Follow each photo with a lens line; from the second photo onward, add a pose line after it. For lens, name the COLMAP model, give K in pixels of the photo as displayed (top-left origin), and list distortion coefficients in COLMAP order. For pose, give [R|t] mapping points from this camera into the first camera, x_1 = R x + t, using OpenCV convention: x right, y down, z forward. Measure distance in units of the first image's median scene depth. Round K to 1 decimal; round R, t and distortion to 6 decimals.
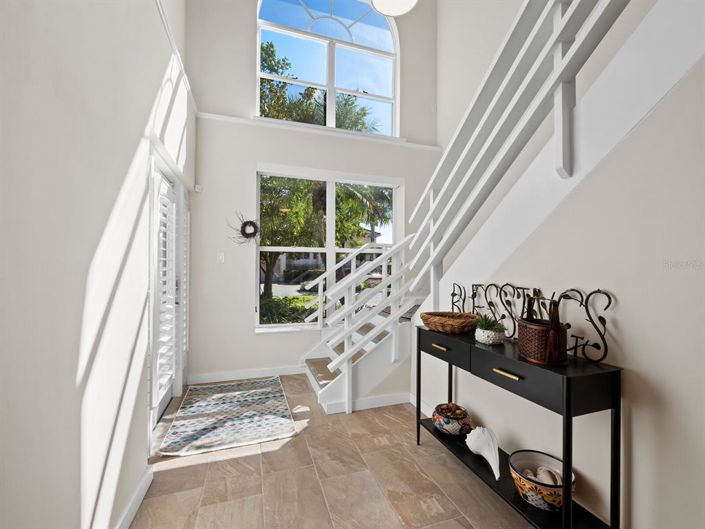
lens RADIAL K [[299.3, 0, 352.8], [0, 299.3, 266.6], [0, 0, 1]] dist [-0.000824, 0.000078]
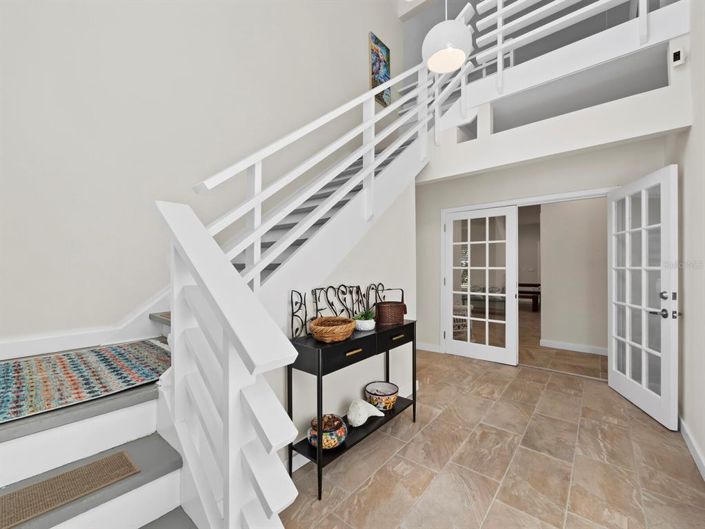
lens RADIAL K [[299.3, 0, 354.2], [0, 299.3, 268.8], [0, 0, 1]] dist [-0.000824, 0.000078]
pose [[-0.521901, 0.003583, 0.852999, -0.584594], [-0.007294, 0.999936, -0.008663, -0.000704], [-0.852975, -0.010744, -0.521841, 1.573667]]
